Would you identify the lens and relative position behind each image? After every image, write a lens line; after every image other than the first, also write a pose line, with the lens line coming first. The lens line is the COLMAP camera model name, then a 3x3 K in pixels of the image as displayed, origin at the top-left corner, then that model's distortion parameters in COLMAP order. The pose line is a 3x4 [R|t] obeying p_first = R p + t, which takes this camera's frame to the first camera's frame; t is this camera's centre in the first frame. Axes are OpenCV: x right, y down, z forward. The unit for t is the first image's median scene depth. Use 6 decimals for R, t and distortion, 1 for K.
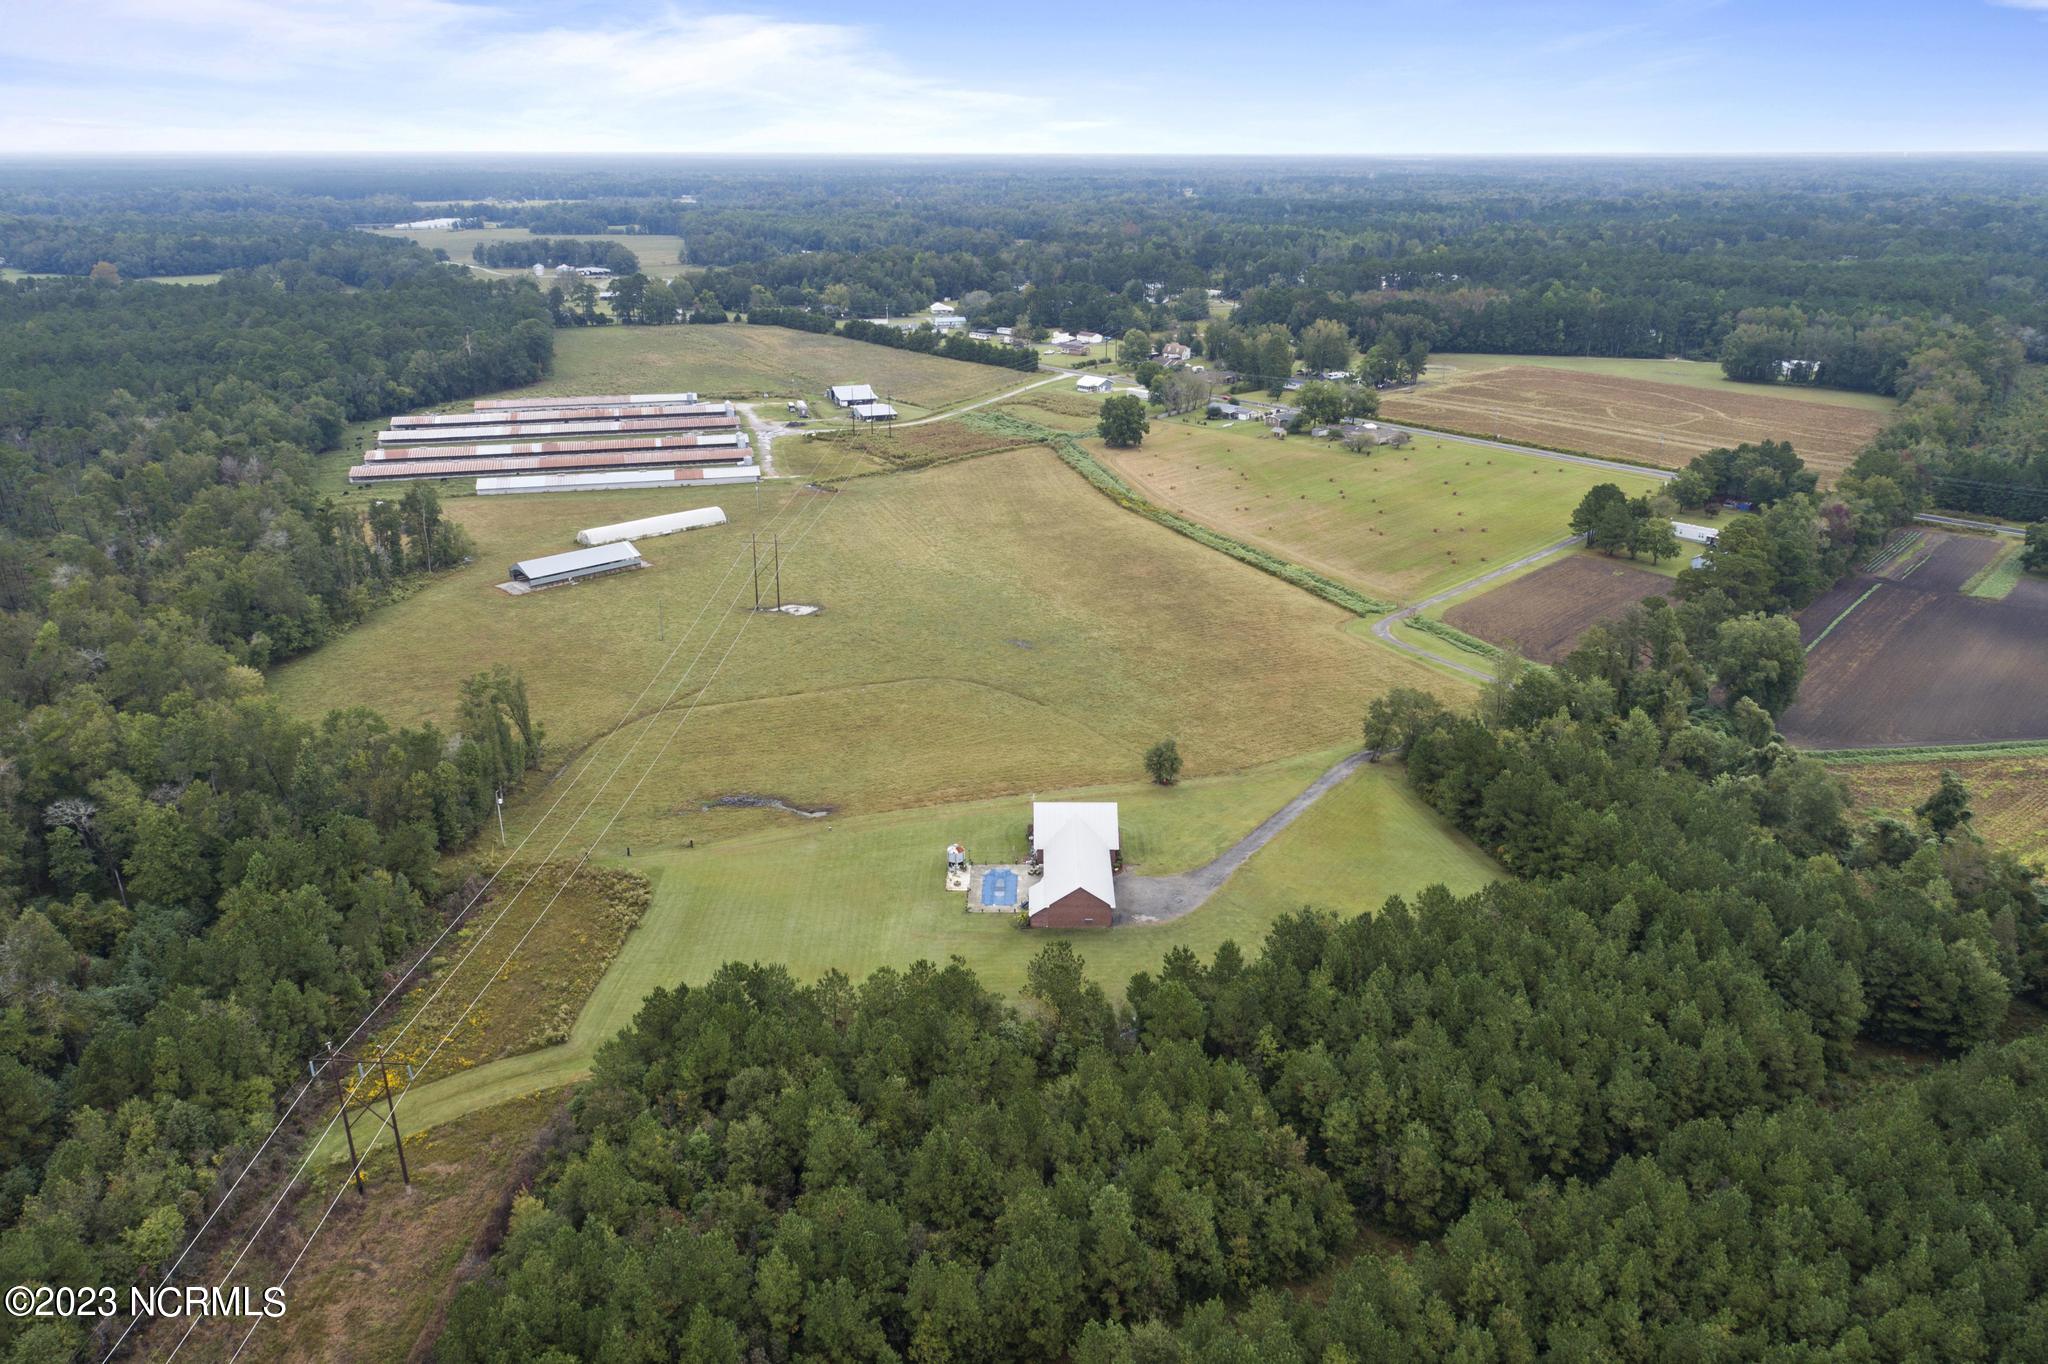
lens RADIAL K [[1380.5, 0, 1022.3], [0, 1380.5, 686.5], [0, 0, 1]] dist [0.000255, 0.006353]
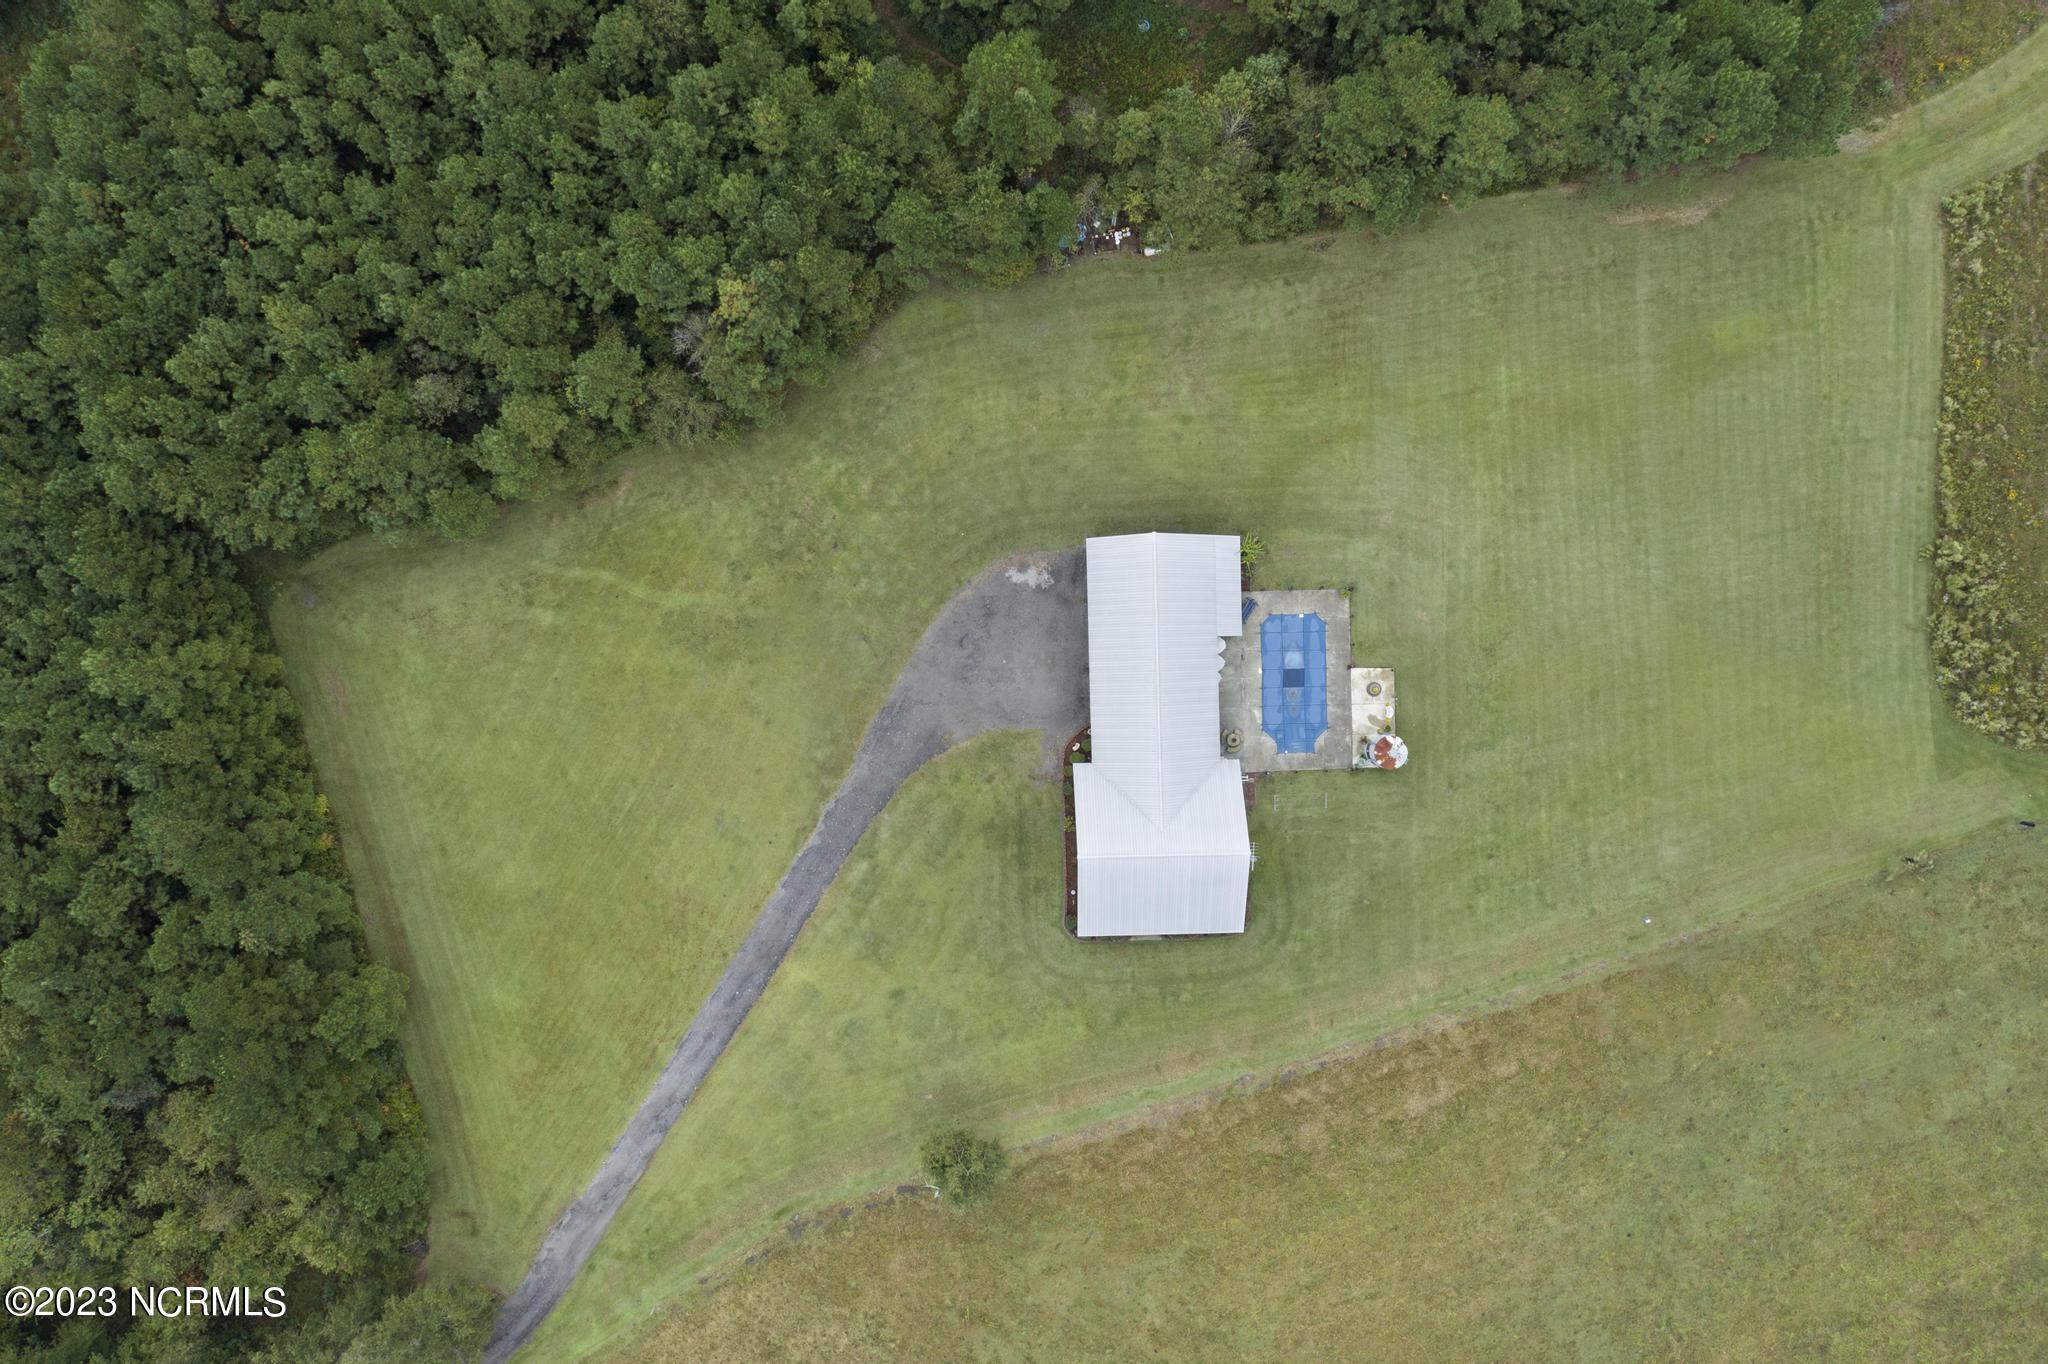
lens RADIAL K [[1380.5, 0, 1018.5], [0, 1380.5, 682.0], [0, 0, 1]] dist [0.000255, 0.006353]
pose [[-0.999398, 0.032976, -0.010737, 0.083951], [-0.021535, -0.347410, 0.937466, -0.309711], [0.027184, 0.937133, 0.347911, 0.699748]]
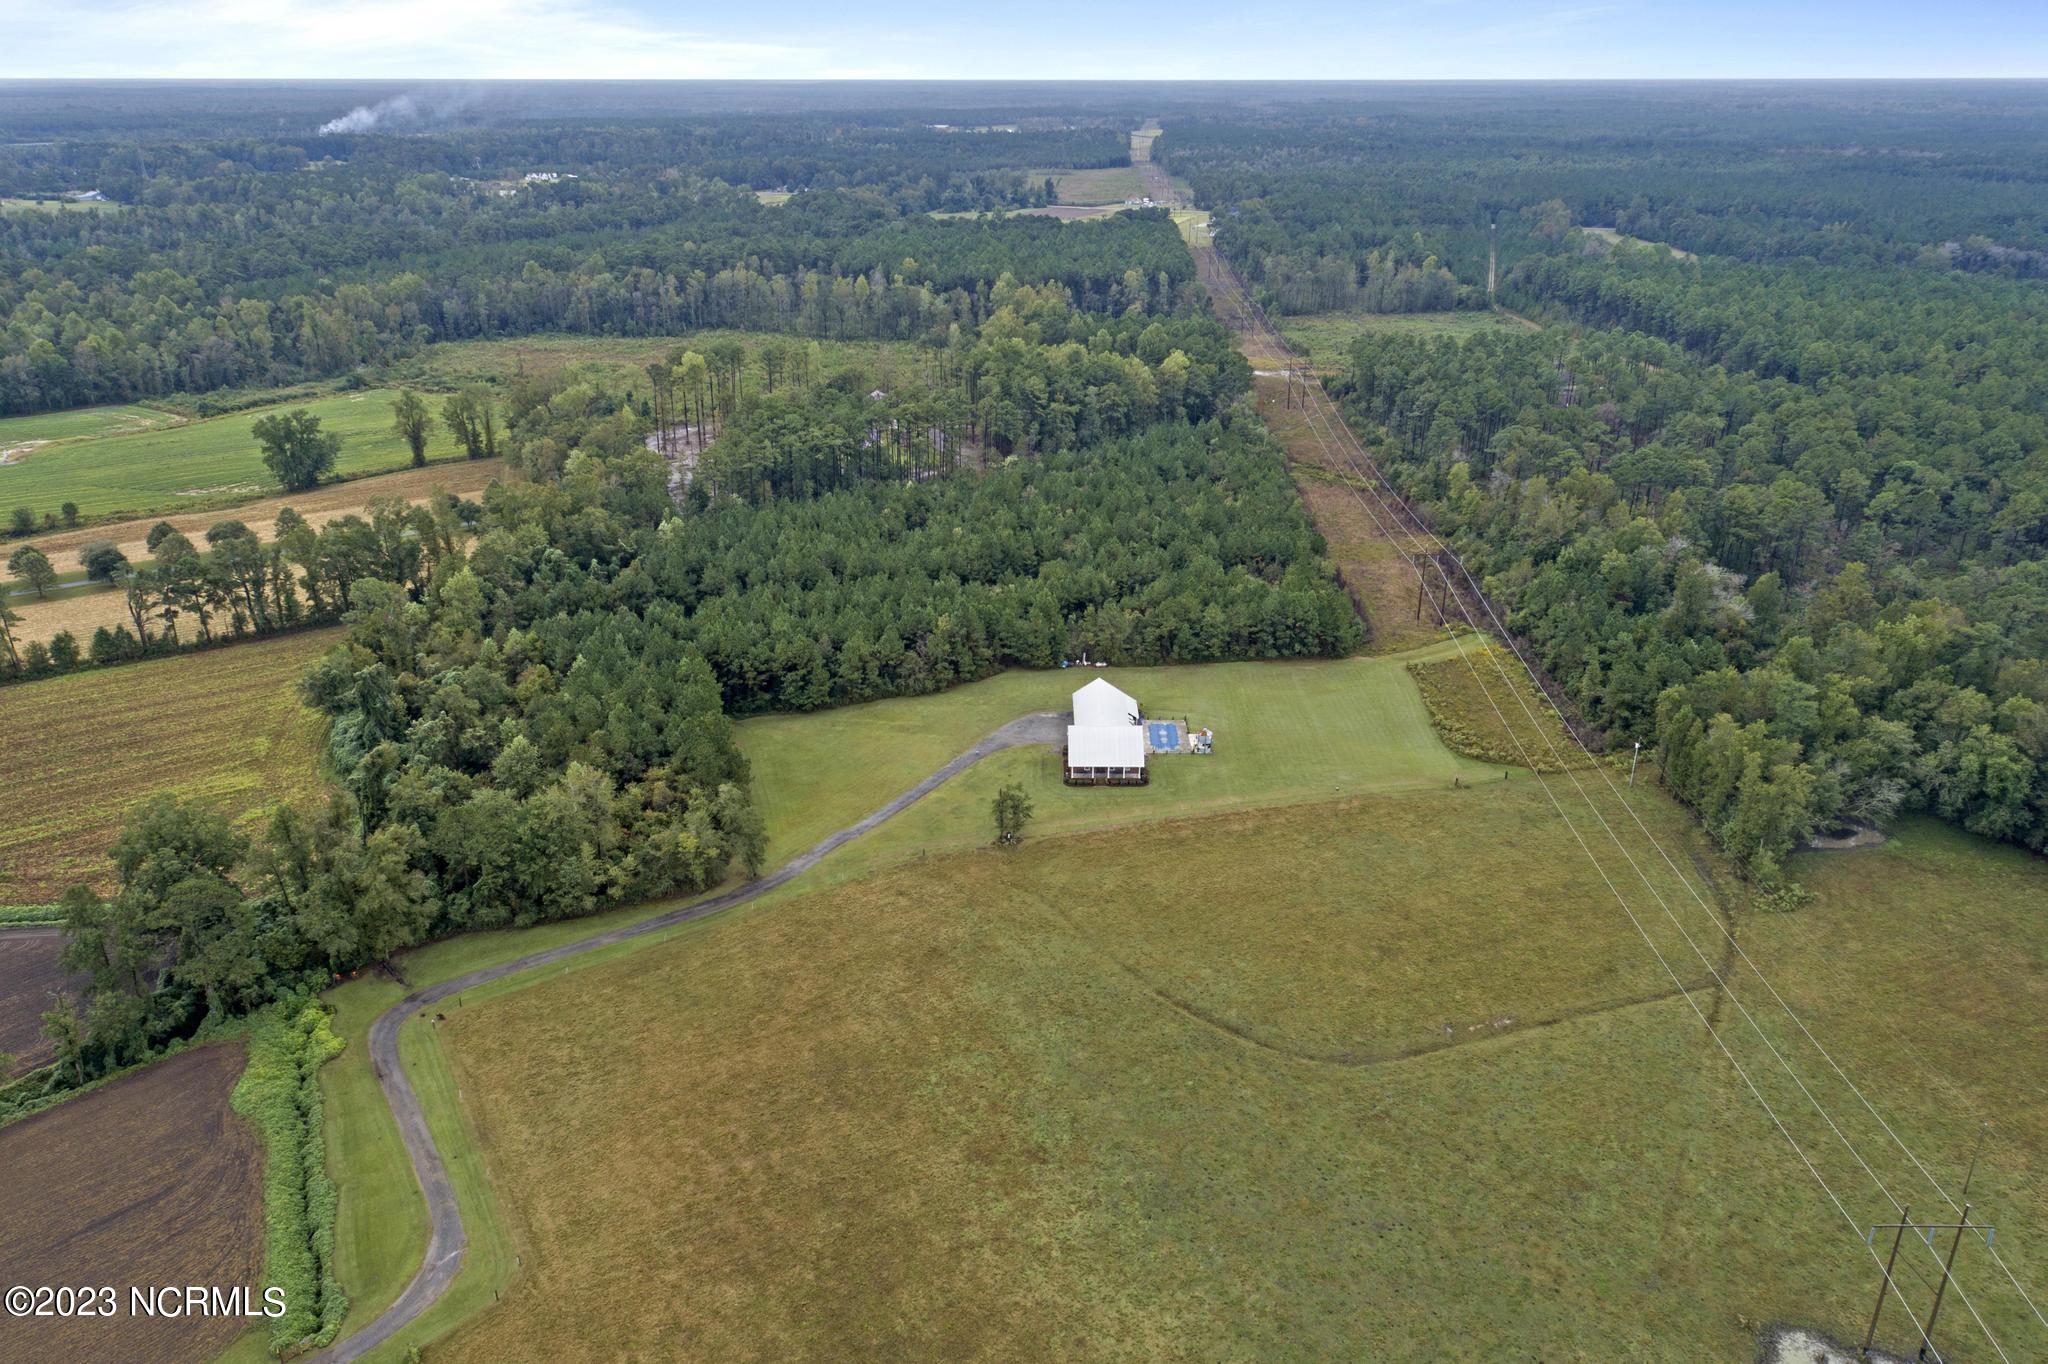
lens RADIAL K [[1380.5, 0, 1014.4], [0, 1380.5, 679.5], [0, 0, 1]] dist [0.000255, 0.006353]
pose [[-0.999883, -0.015300, 0.000581, 0.101612], [-0.010592, 0.718605, 0.695337, -0.646044], [-0.011057, 0.695250, -0.718683, 1.597839]]
